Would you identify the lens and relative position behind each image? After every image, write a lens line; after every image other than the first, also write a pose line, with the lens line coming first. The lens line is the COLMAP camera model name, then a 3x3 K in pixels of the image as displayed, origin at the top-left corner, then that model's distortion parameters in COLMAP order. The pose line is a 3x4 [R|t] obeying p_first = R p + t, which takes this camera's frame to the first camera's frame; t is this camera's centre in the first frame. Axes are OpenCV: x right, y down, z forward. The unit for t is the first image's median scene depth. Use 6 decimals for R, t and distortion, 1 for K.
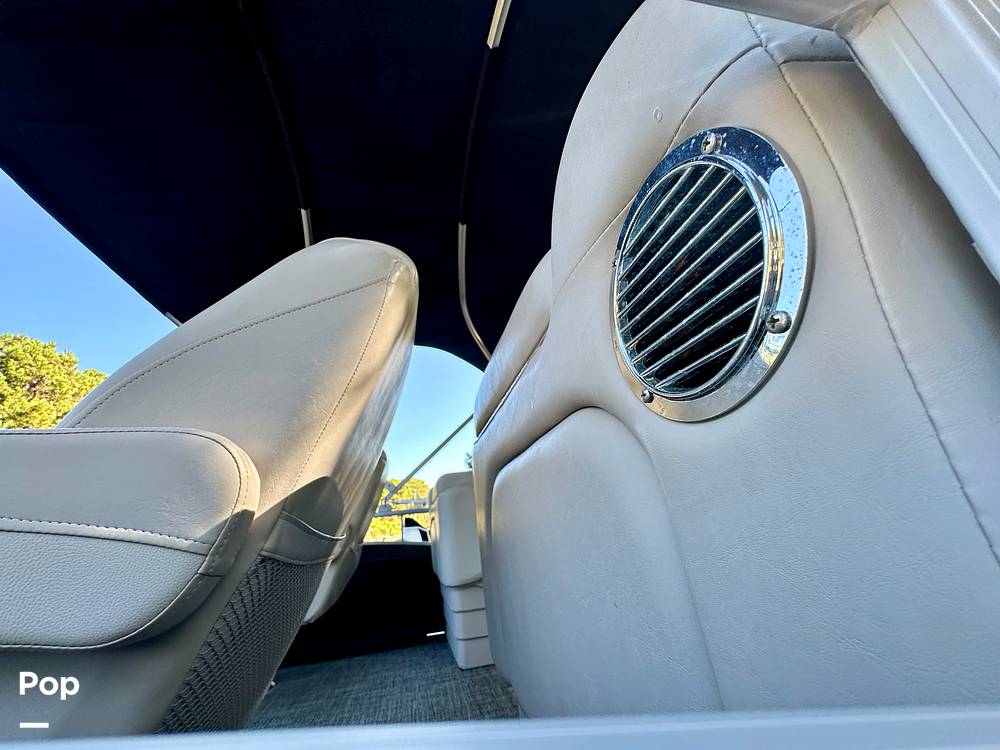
lens RADIAL K [[400.9, 0, 498.8], [0, 400.9, 374.2], [0, 0, 1]] dist [-0.002998, 0.000263]
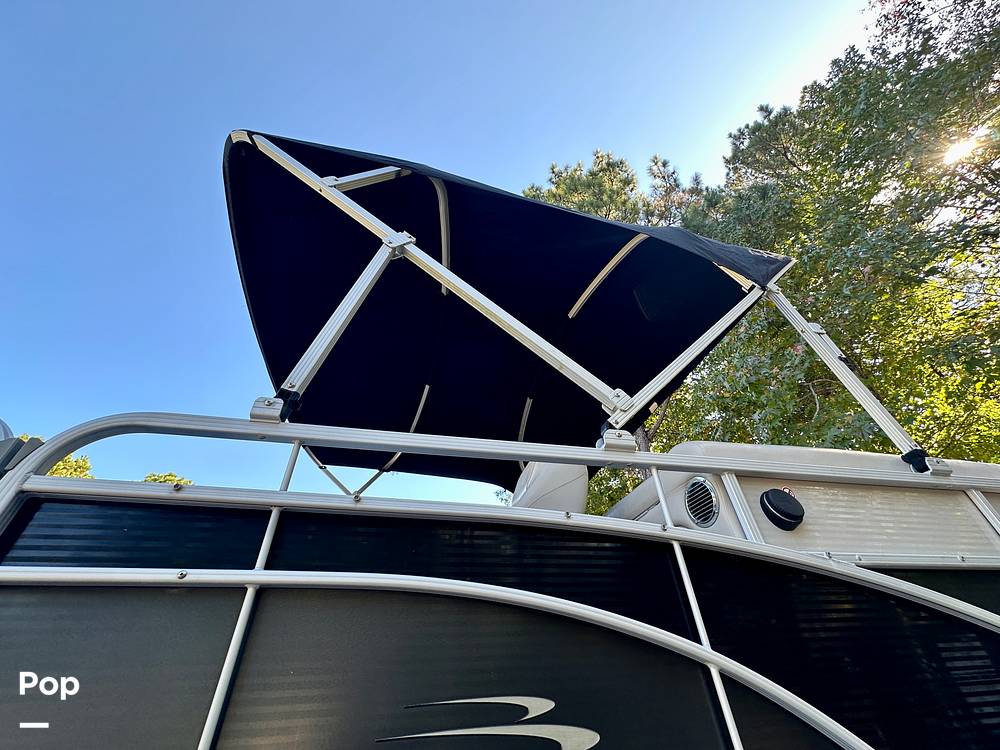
lens RADIAL K [[400.9, 0, 498.8], [0, 400.9, 374.2], [0, 0, 1]] dist [-0.002998, 0.000263]
pose [[0.997855, 0.062939, -0.018022, -2.161964], [-0.065392, 0.944955, -0.320599, 0.062012], [-0.003148, 0.321090, 0.947044, -4.432919]]
